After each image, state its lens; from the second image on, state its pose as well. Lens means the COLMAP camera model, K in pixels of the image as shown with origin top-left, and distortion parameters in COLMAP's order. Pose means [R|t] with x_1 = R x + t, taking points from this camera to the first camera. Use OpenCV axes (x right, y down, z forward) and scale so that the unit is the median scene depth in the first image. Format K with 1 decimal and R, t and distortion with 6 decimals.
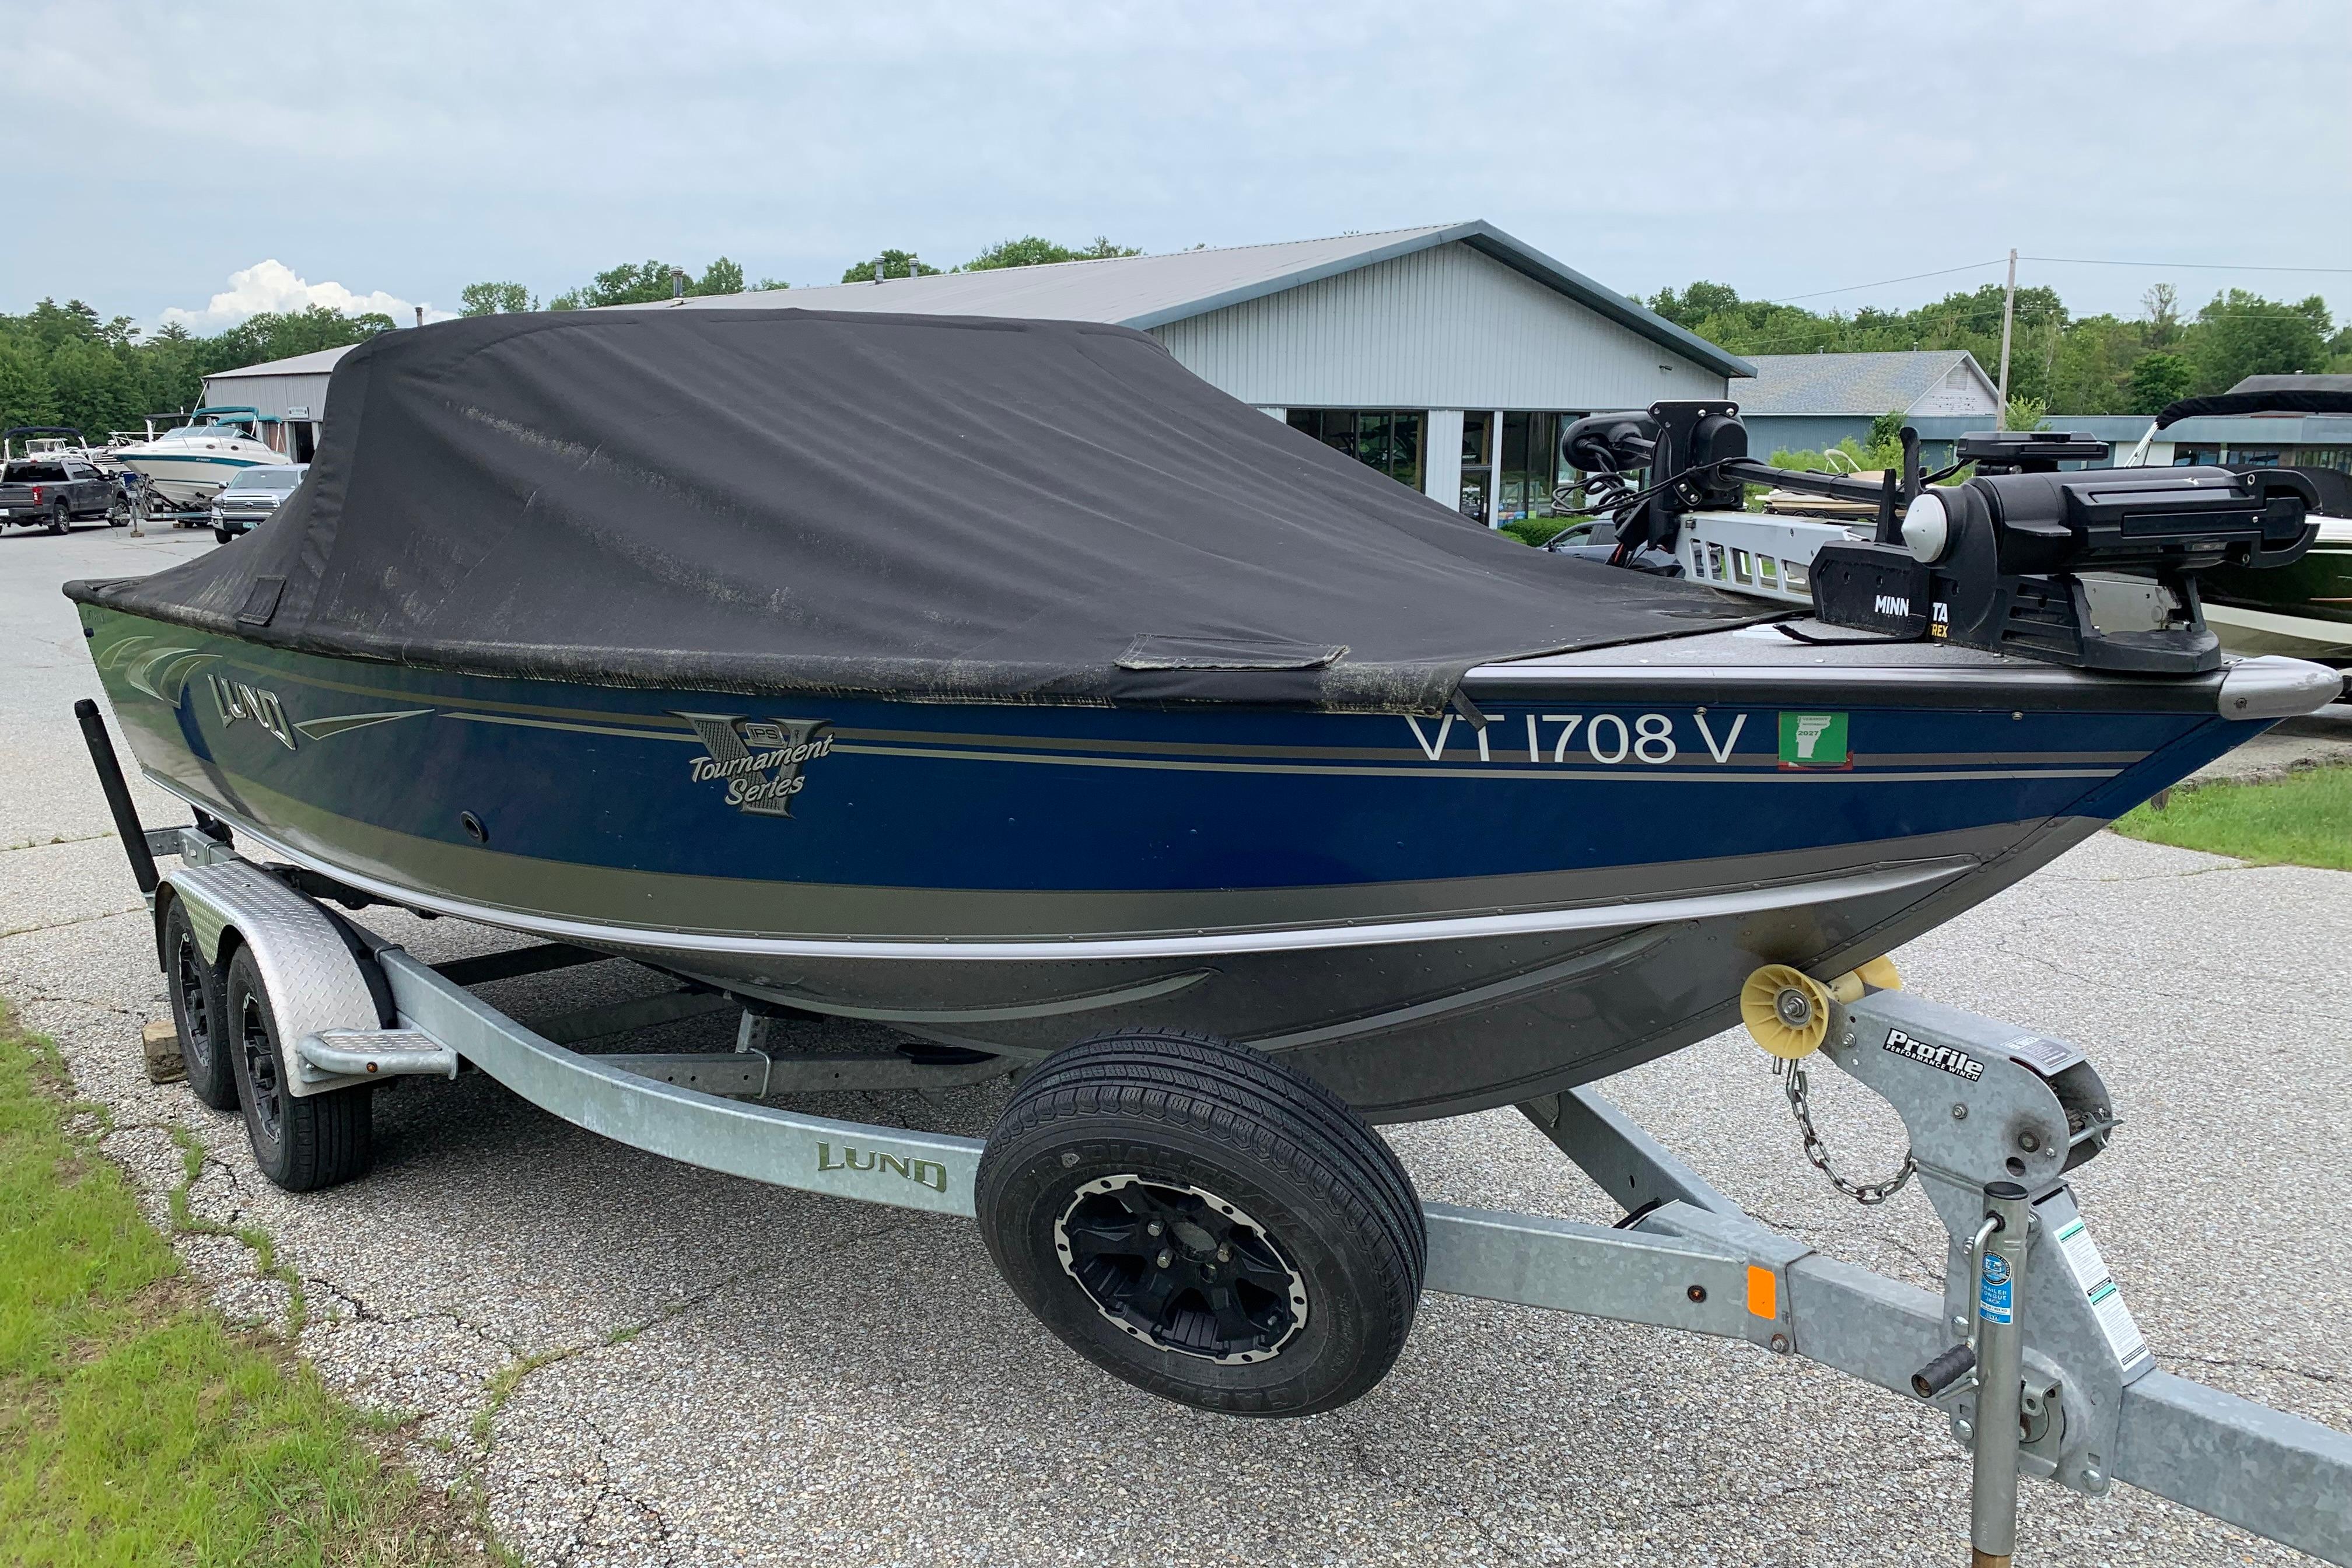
lens RADIAL K [[1794.6, 0, 1176.1], [0, 1794.6, 757.7], [0, 0, 1]] dist [0.086097, -0.127217]
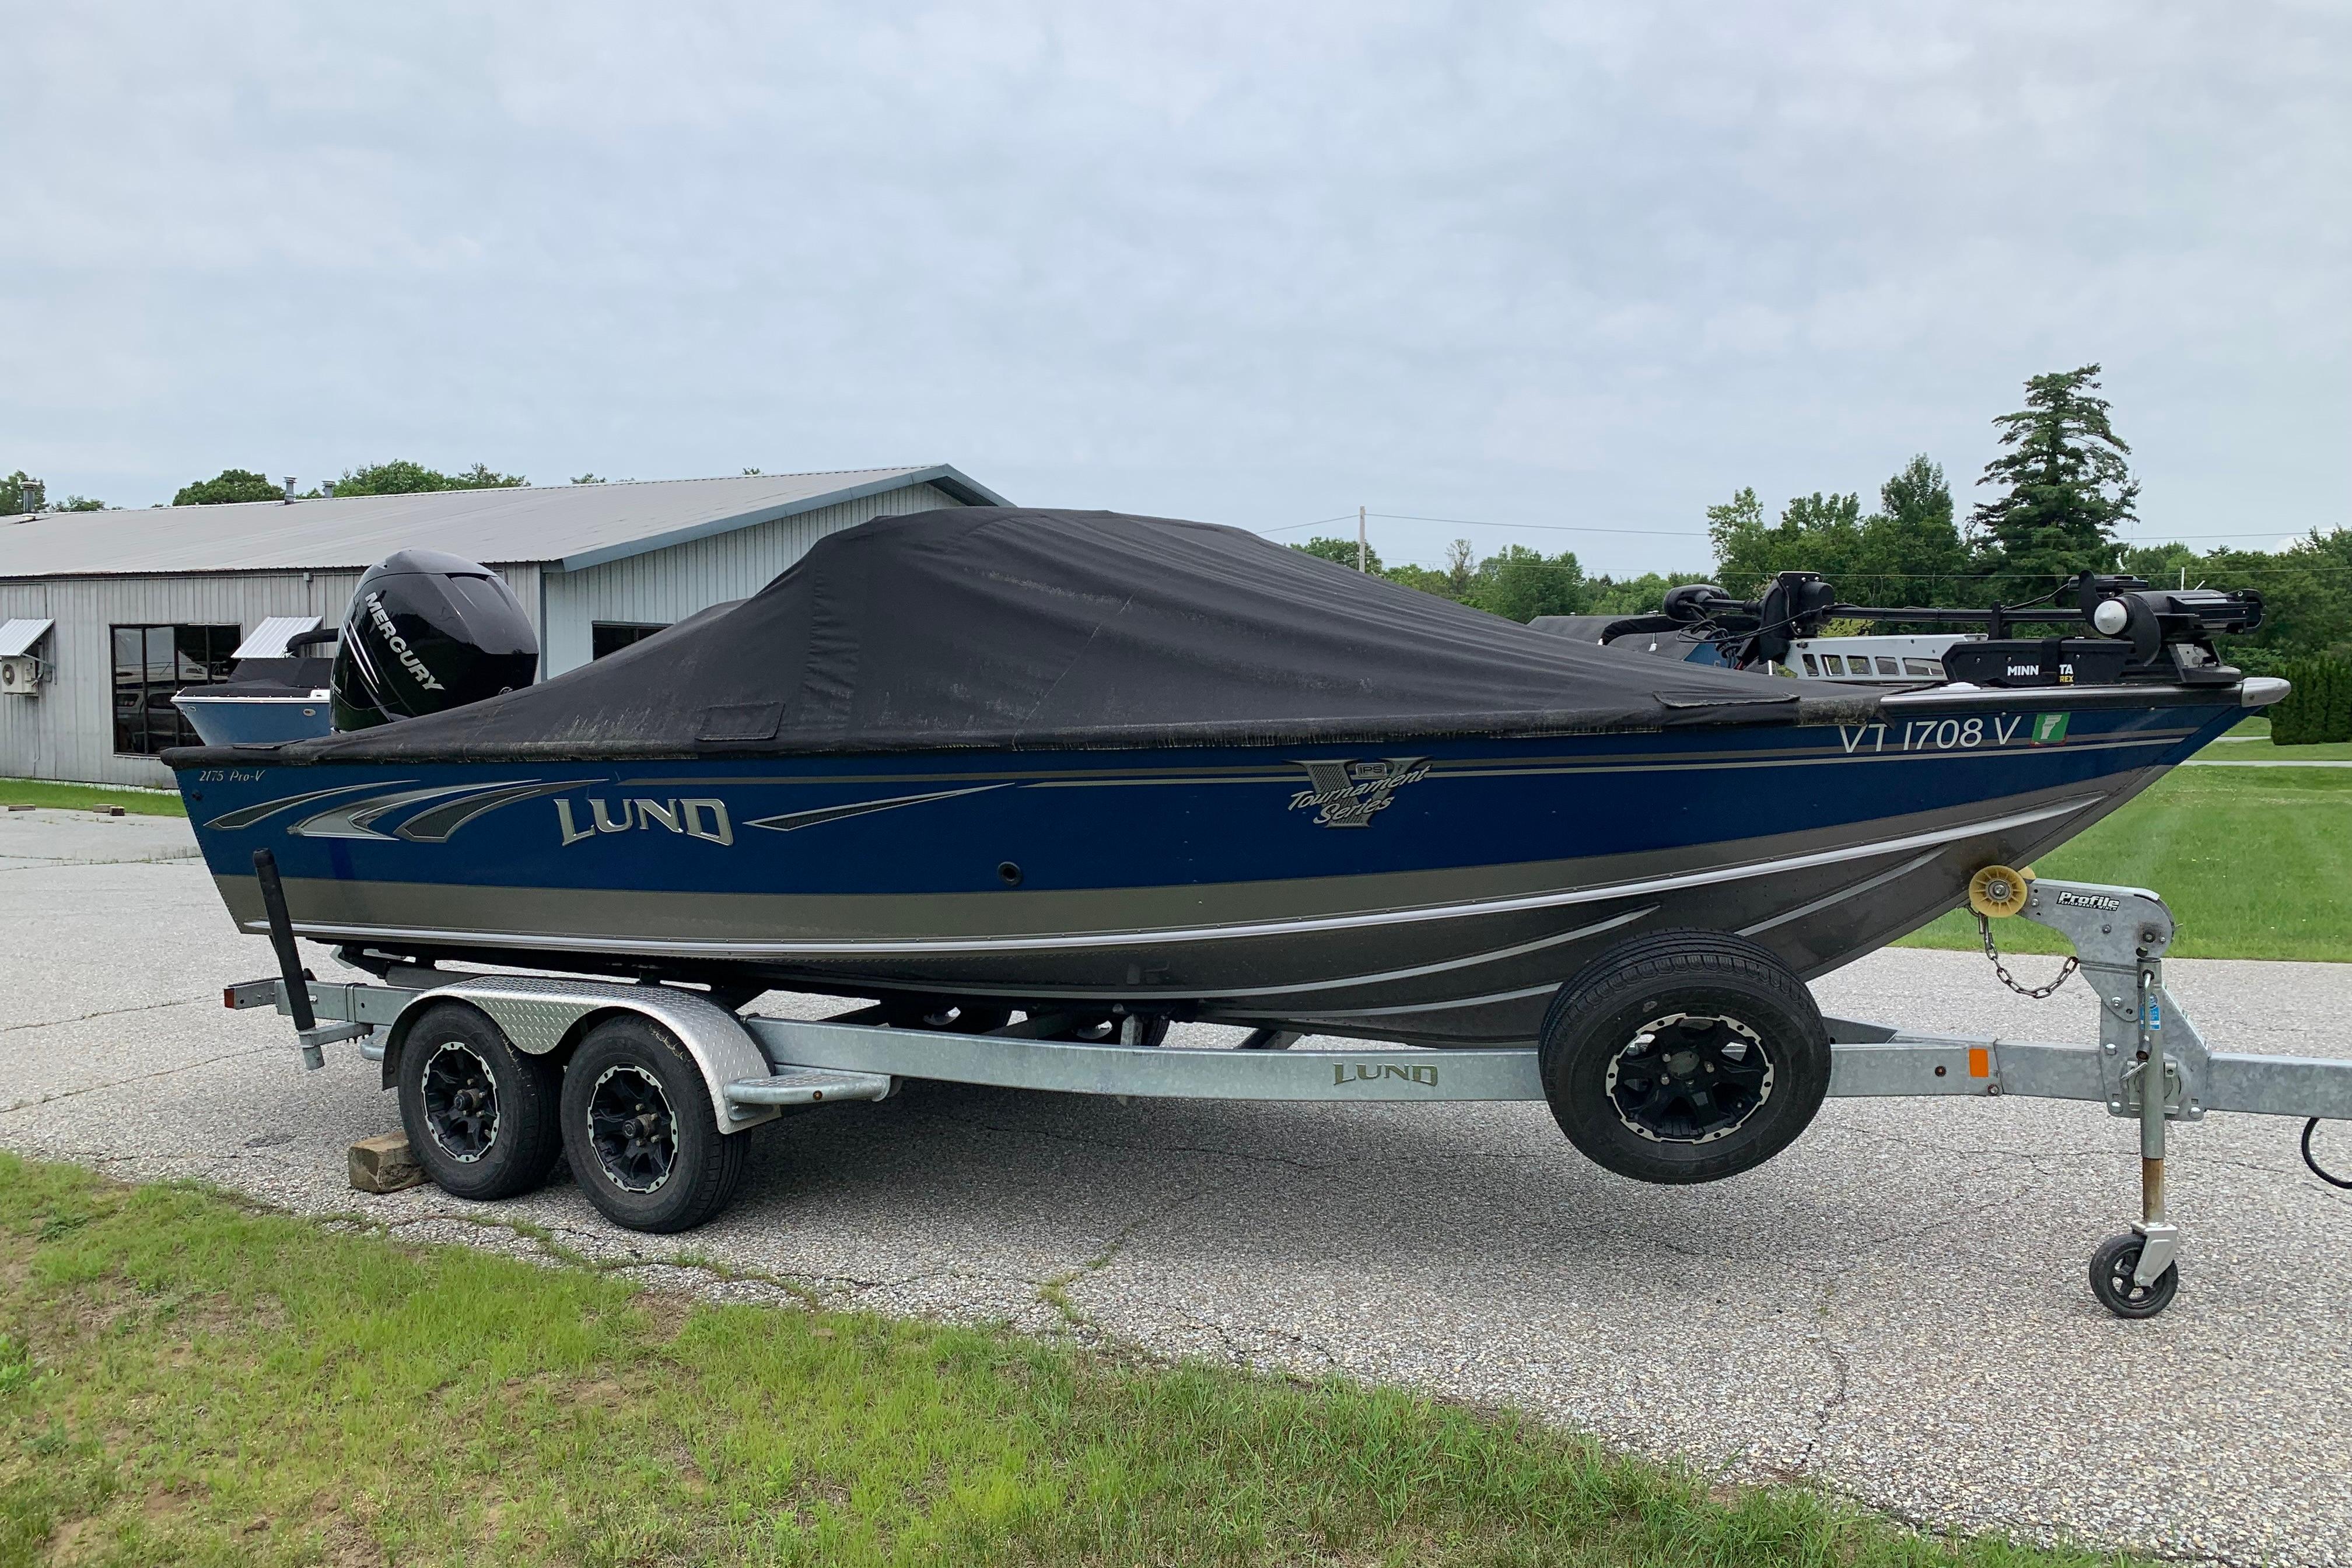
lens RADIAL K [[1768.3, 0, 1182.9], [0, 1768.3, 748.3], [0, 0, 1]] dist [0.089768, -0.136690]
pose [[0.942692, -0.017330, 0.333213, -0.954666], [0.060598, 0.990935, -0.119901, 0.151458], [-0.328114, 0.133222, 0.935197, -0.398038]]
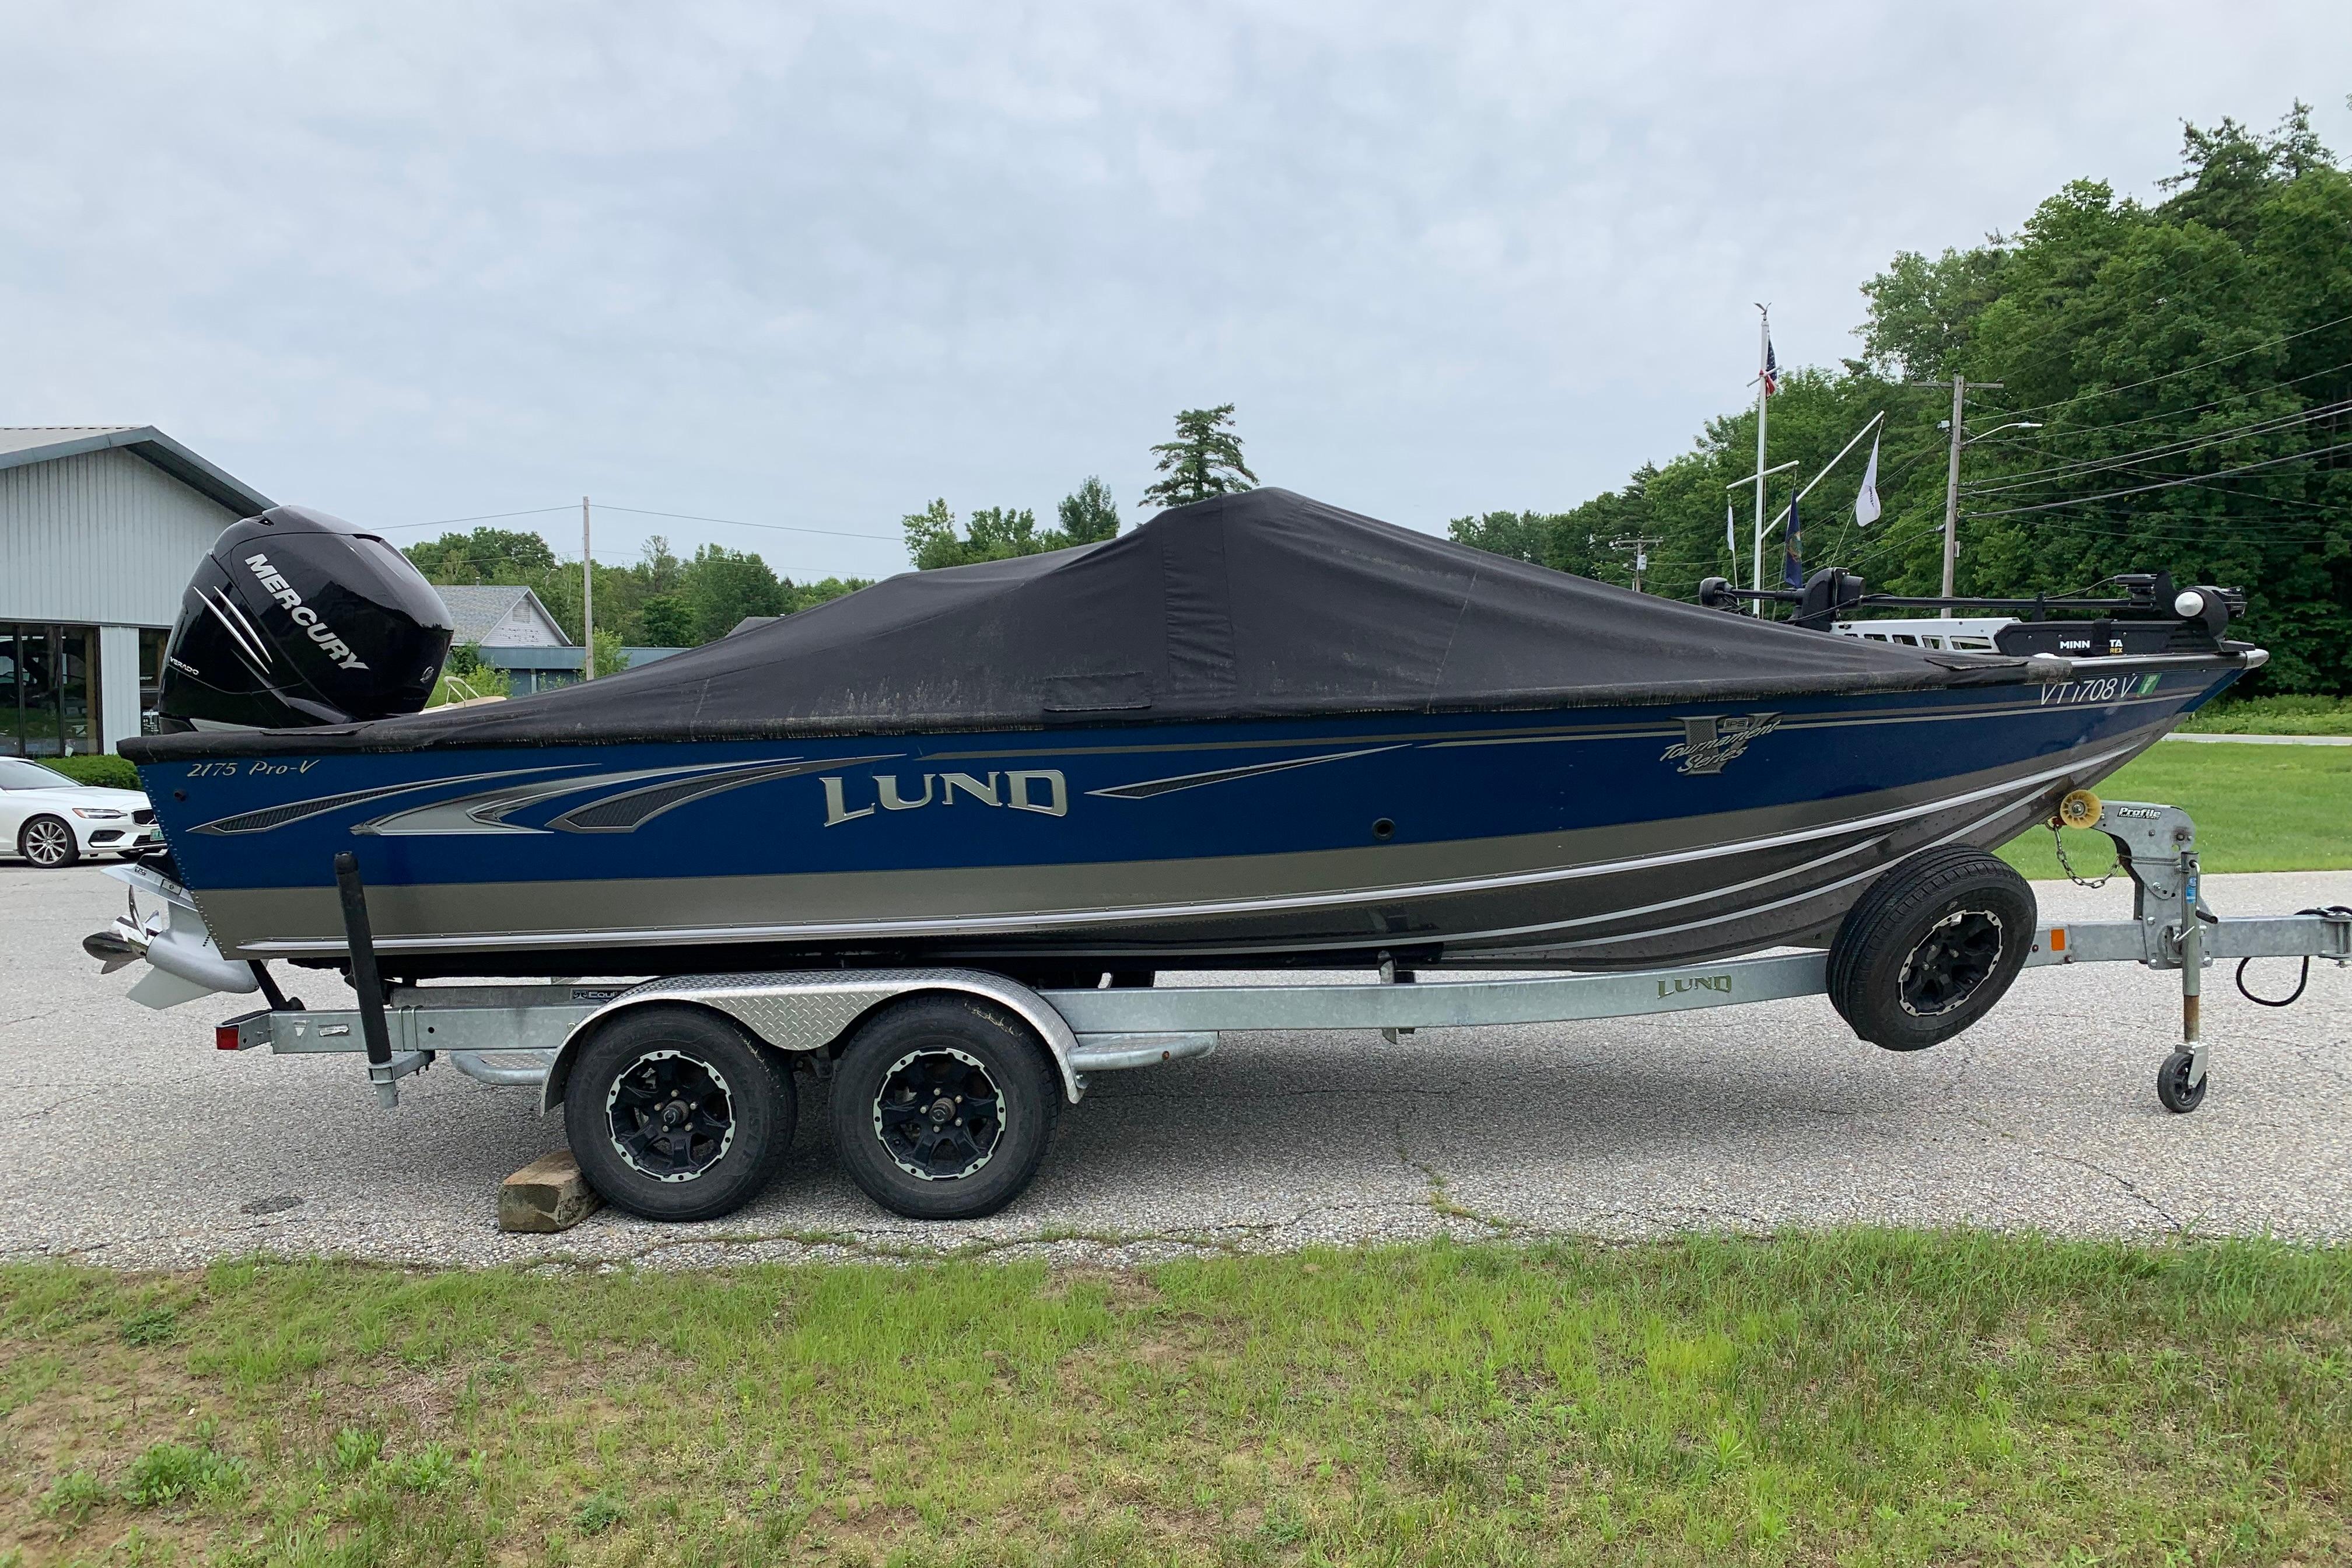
lens RADIAL K [[1768.3, 0, 1182.9], [0, 1768.3, 748.3], [0, 0, 1]] dist [0.089768, -0.136690]
pose [[0.701155, -0.033214, 0.712235, -2.056368], [0.126511, 0.988860, -0.078429, 0.088177], [-0.701696, 0.145097, 0.697546, 0.147397]]
